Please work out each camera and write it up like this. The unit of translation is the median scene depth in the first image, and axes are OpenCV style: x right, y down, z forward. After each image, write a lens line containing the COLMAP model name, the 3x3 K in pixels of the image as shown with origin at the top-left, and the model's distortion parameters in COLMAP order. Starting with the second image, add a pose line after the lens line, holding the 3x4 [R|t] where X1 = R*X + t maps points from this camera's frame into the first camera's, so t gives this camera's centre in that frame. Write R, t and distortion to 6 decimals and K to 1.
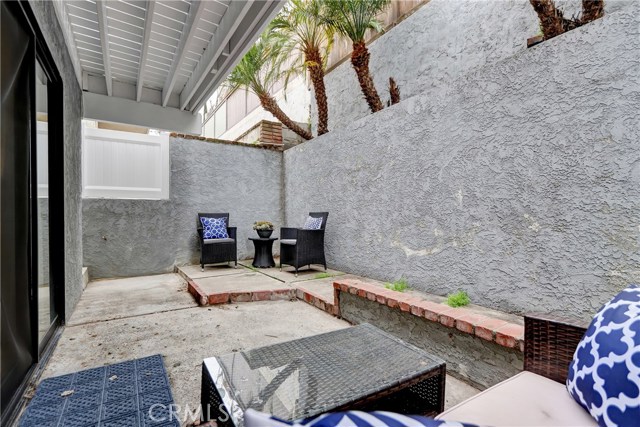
lens RADIAL K [[297.8, 0, 315.6], [0, 297.8, 215.8], [0, 0, 1]] dist [0.009113, -0.002067]
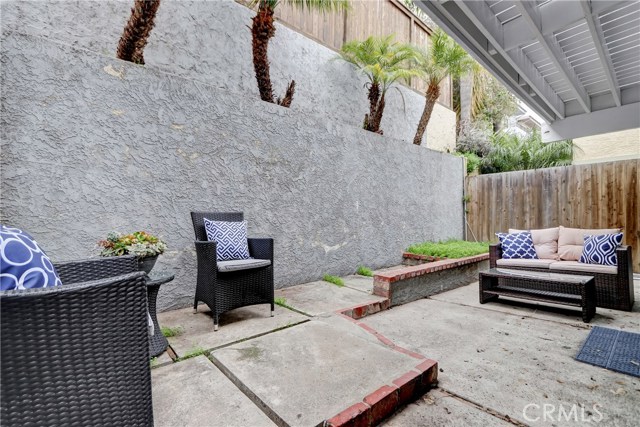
lens RADIAL K [[292.4, 0, 315.7], [0, 292.4, 215.9], [0, 0, 1]] dist [0.001776, -0.000003]
pose [[-0.136000, 0.008010, 0.990676, -0.904571], [0.003069, 0.999966, -0.007664, 0.000869], [-0.990704, 0.001999, -0.136020, 1.314575]]
